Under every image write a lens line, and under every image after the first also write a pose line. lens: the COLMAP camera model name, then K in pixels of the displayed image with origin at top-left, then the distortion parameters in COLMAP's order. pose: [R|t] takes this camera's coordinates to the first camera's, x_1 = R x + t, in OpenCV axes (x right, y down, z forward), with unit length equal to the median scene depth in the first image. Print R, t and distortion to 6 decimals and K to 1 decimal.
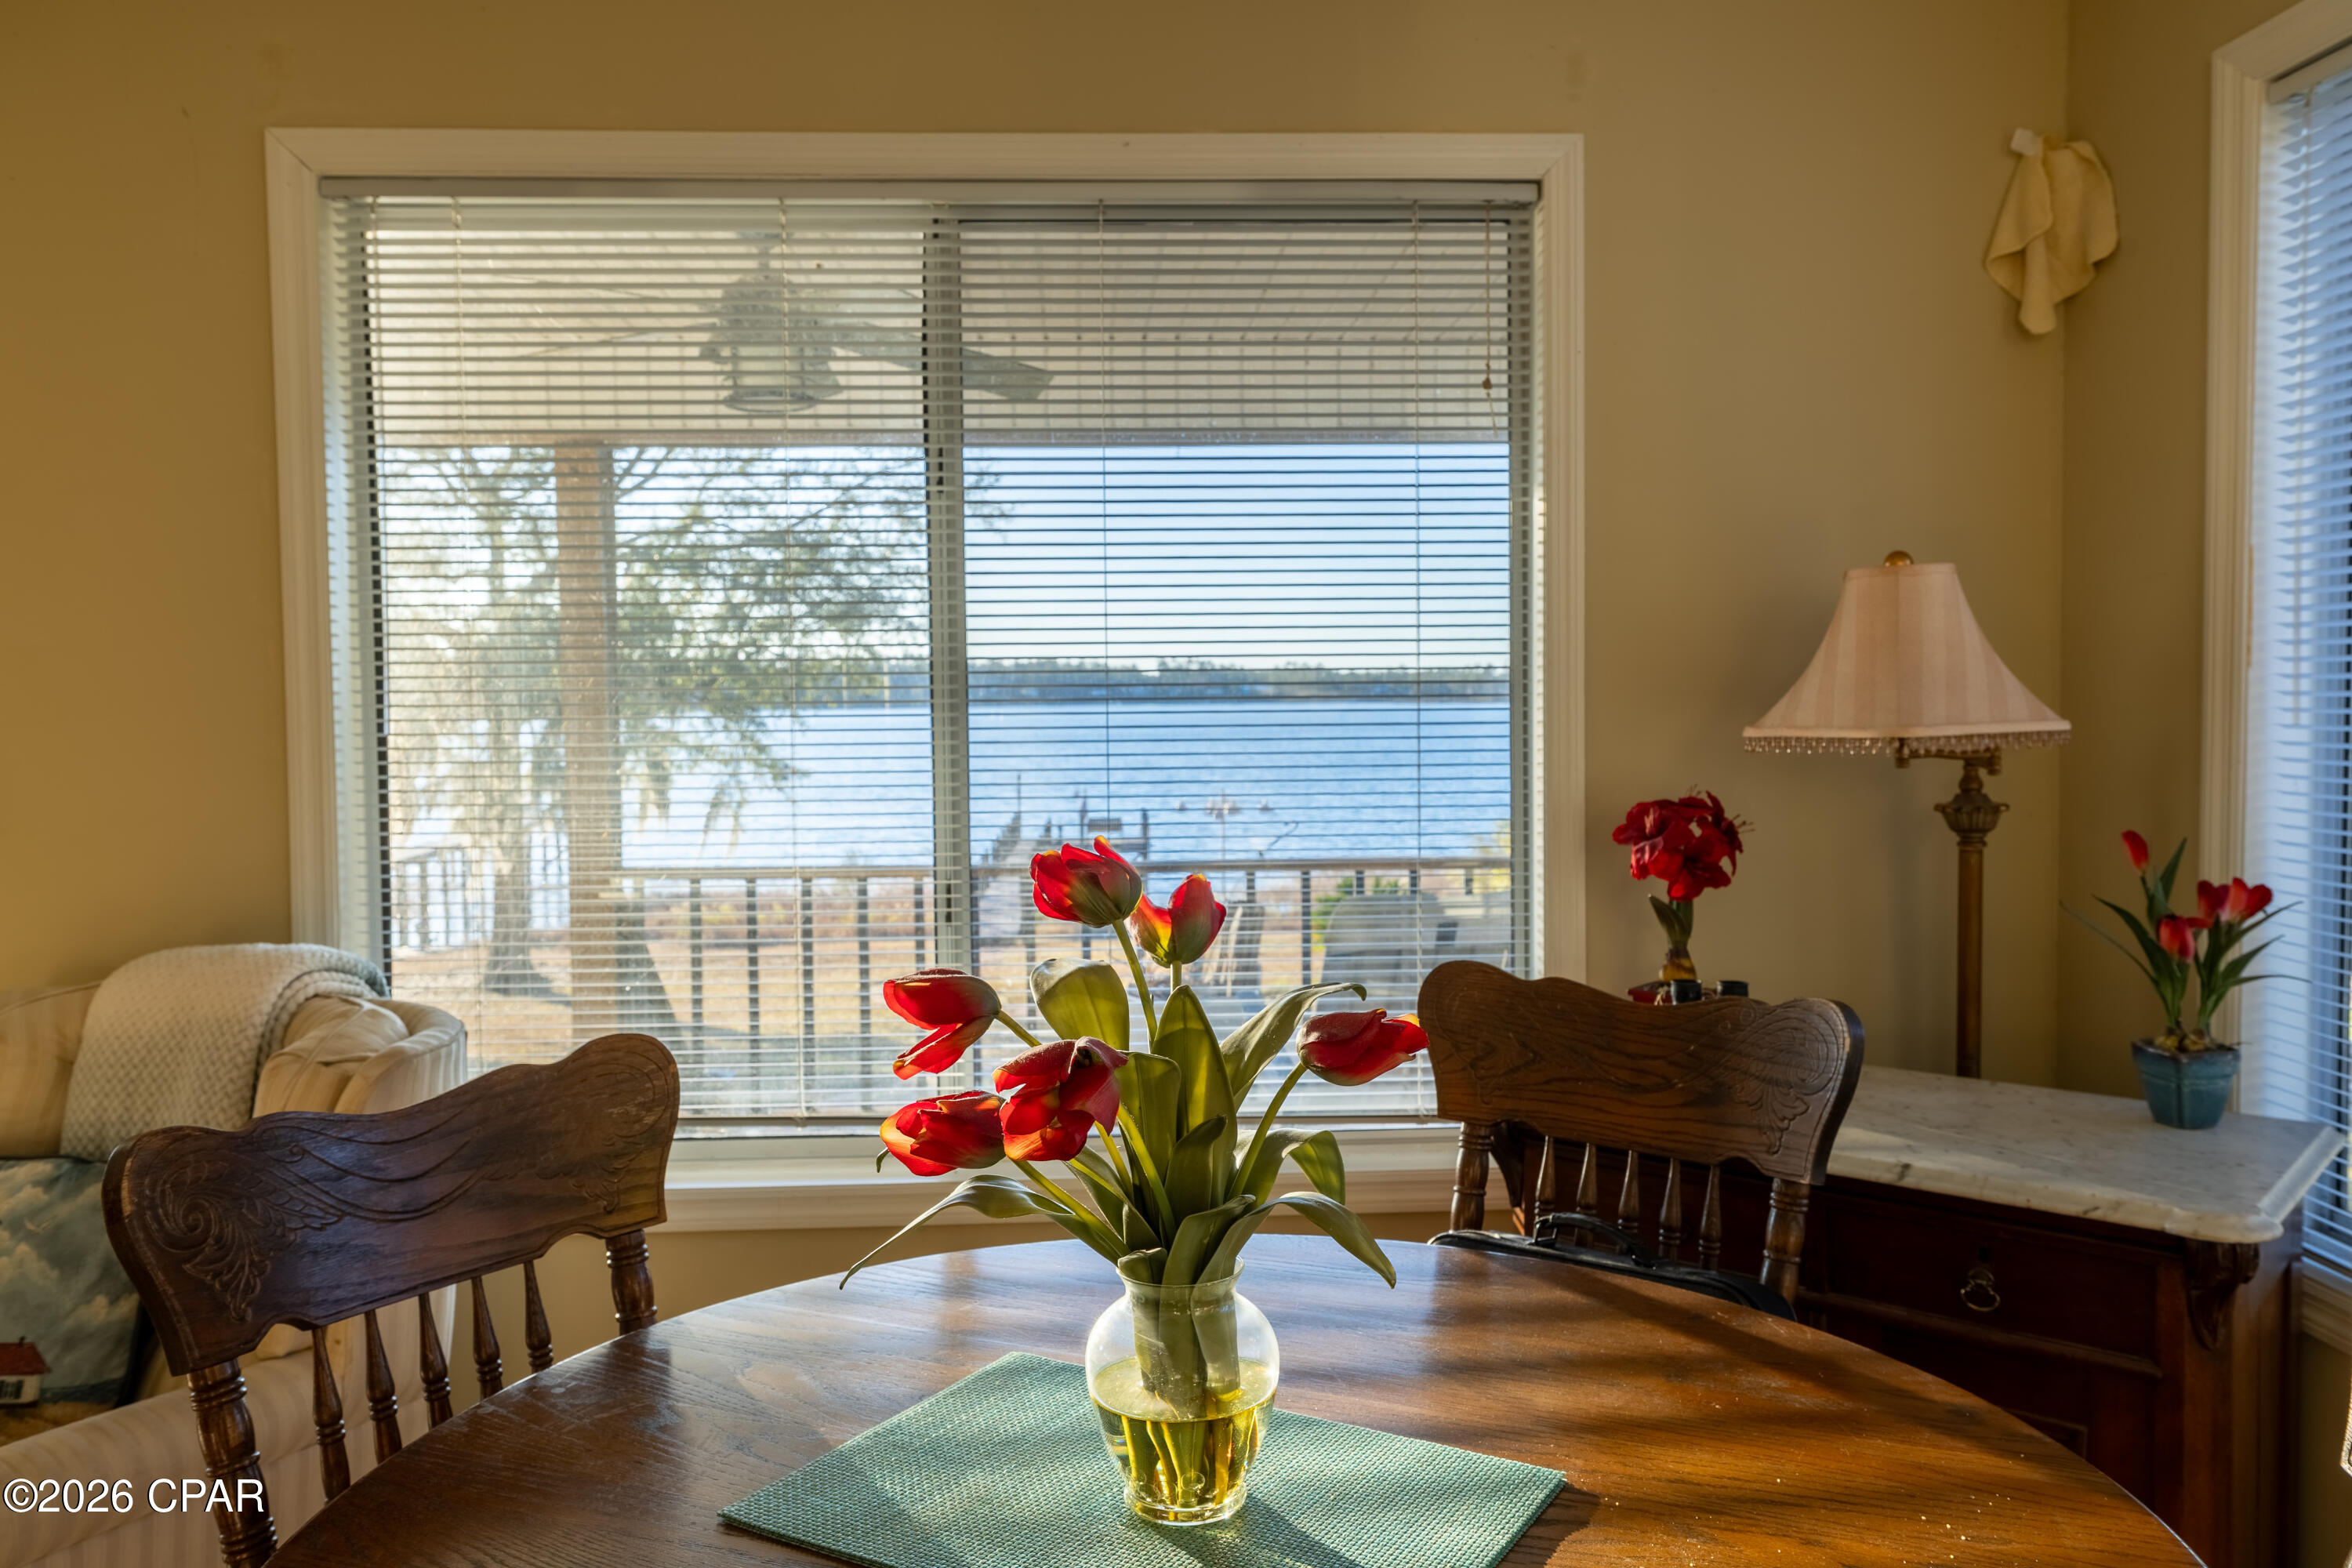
lens RADIAL K [[1785.5, 0, 1176.0], [0, 1785.5, 784.0], [0, 0, 1]] dist [-0.000372, 0.000870]
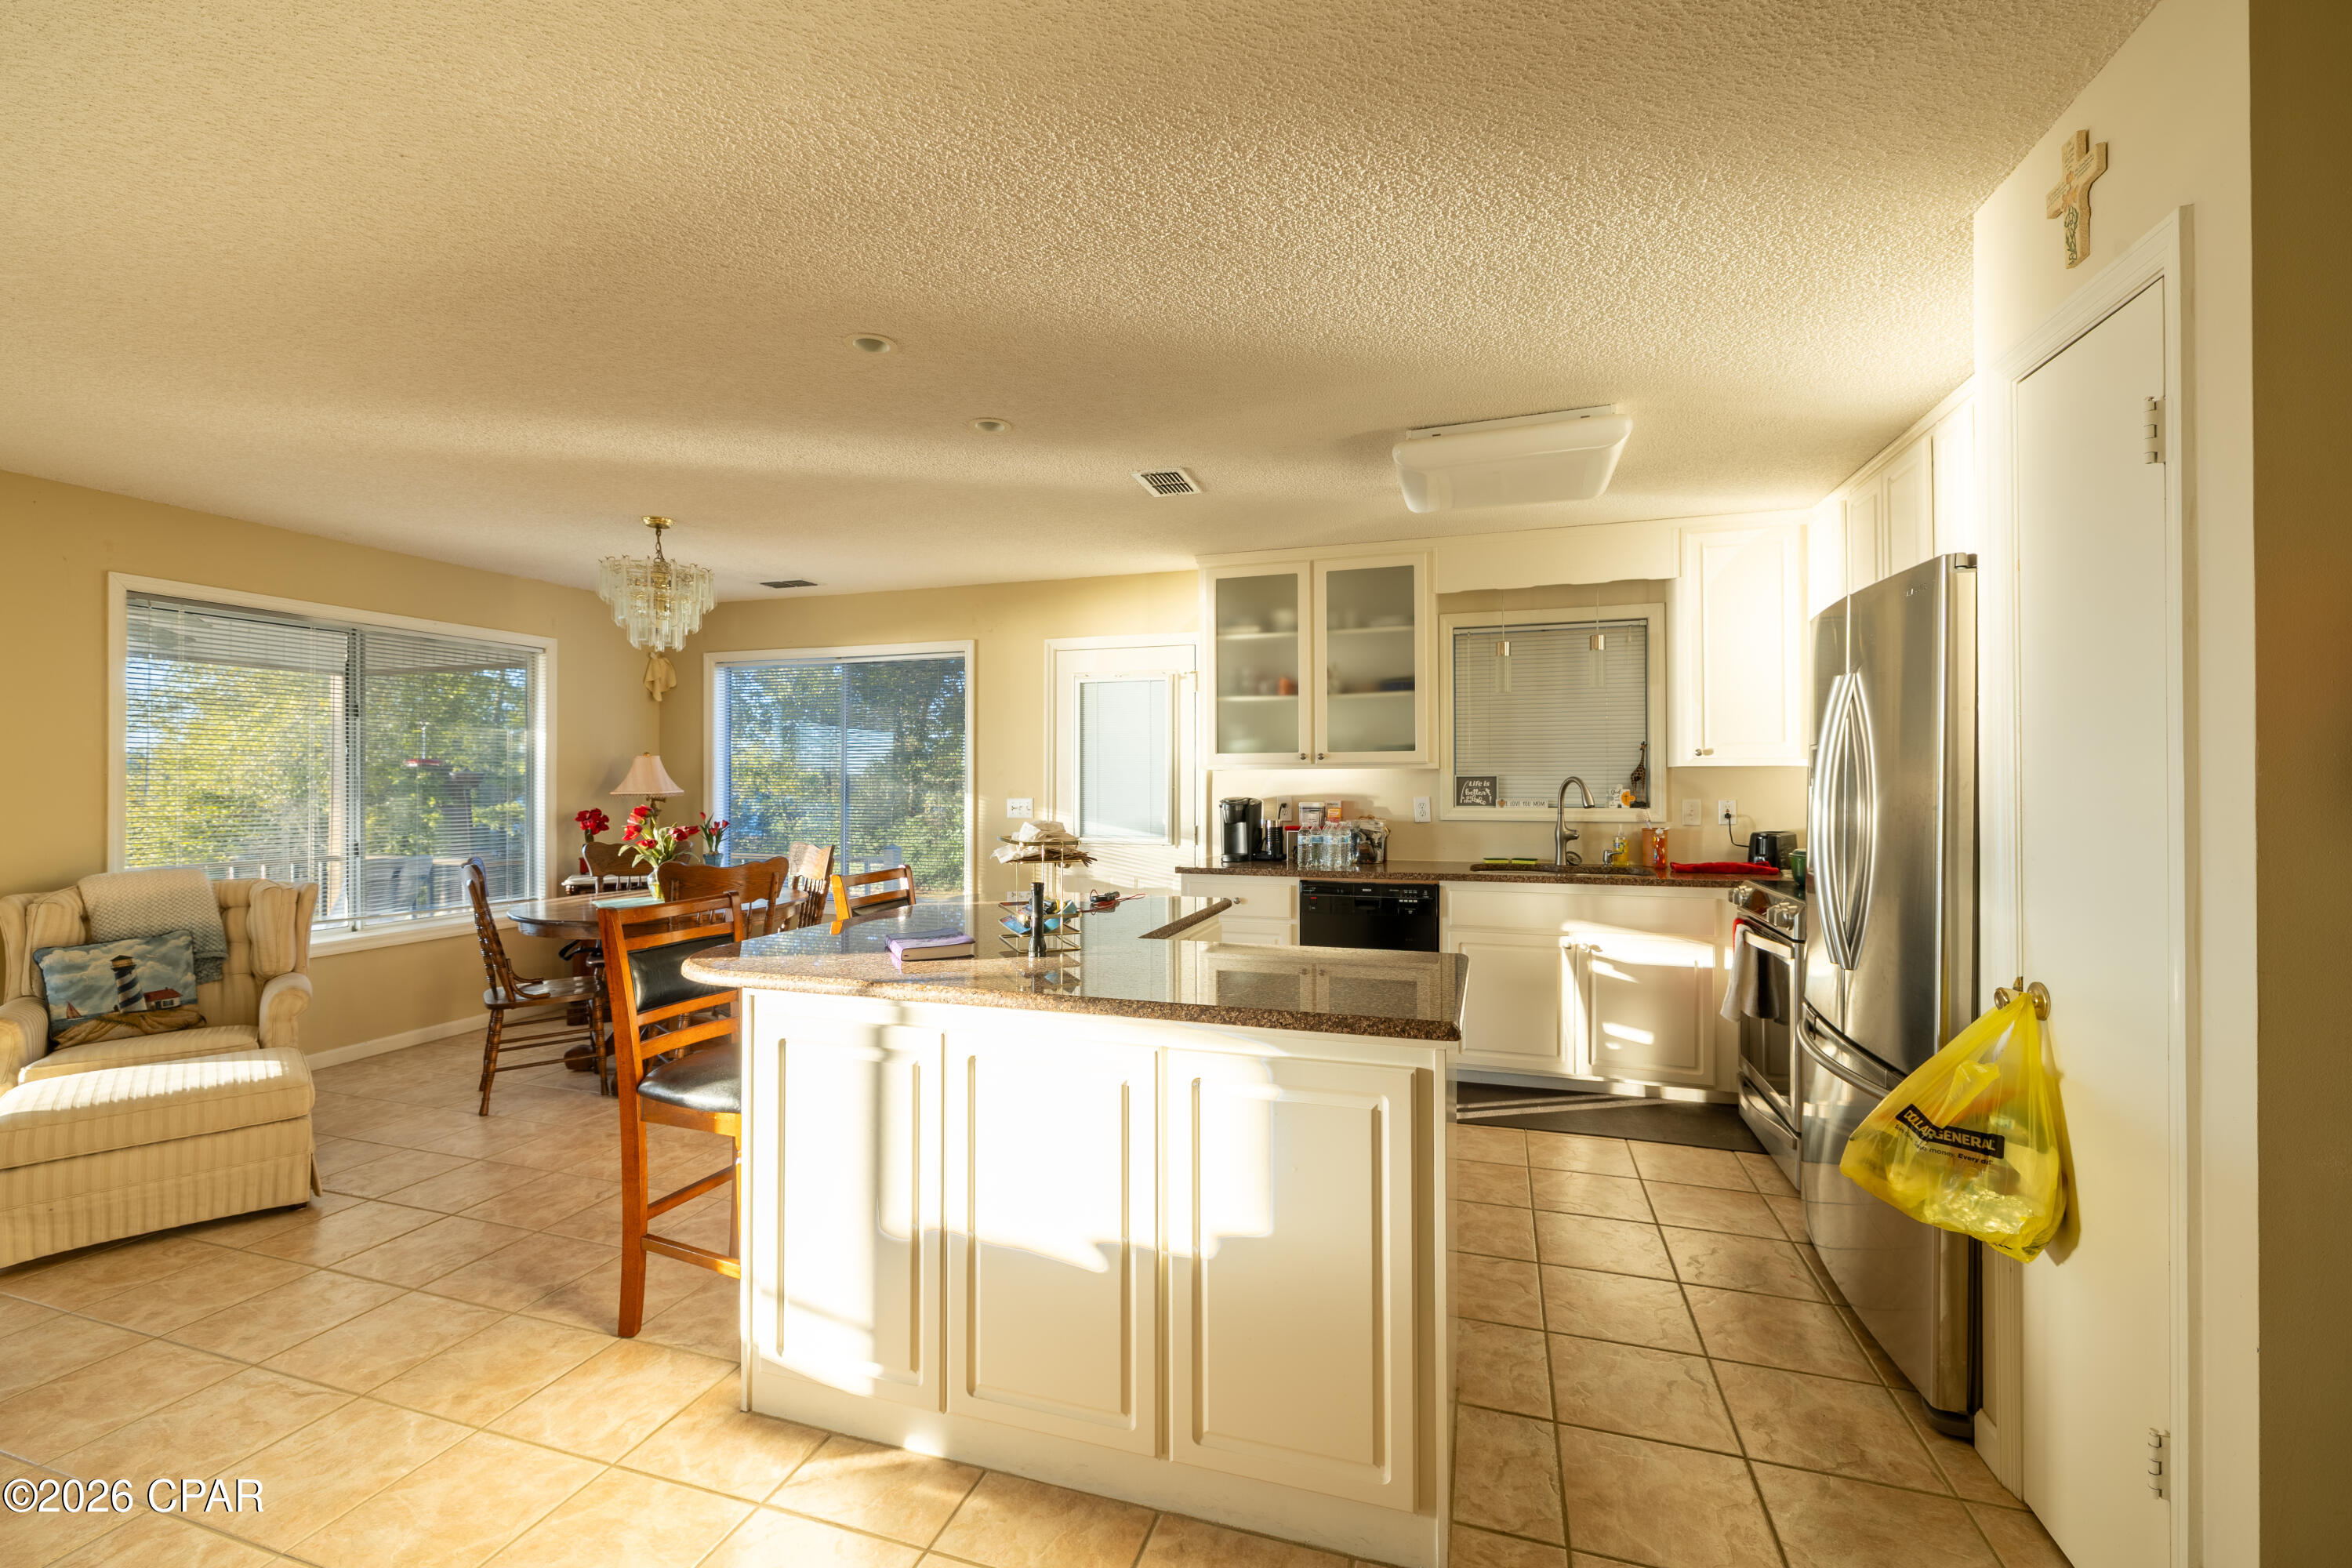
lens RADIAL K [[977.4, 0, 1176.0], [0, 977.4, 784.0], [0, 0, 1]] dist [0.000354, 0.000043]
pose [[0.358941, 0.009272, 0.933314, -1.320238], [0.035601, 0.999087, -0.023617, 0.048335], [-0.932681, 0.041704, 0.358283, -1.036093]]
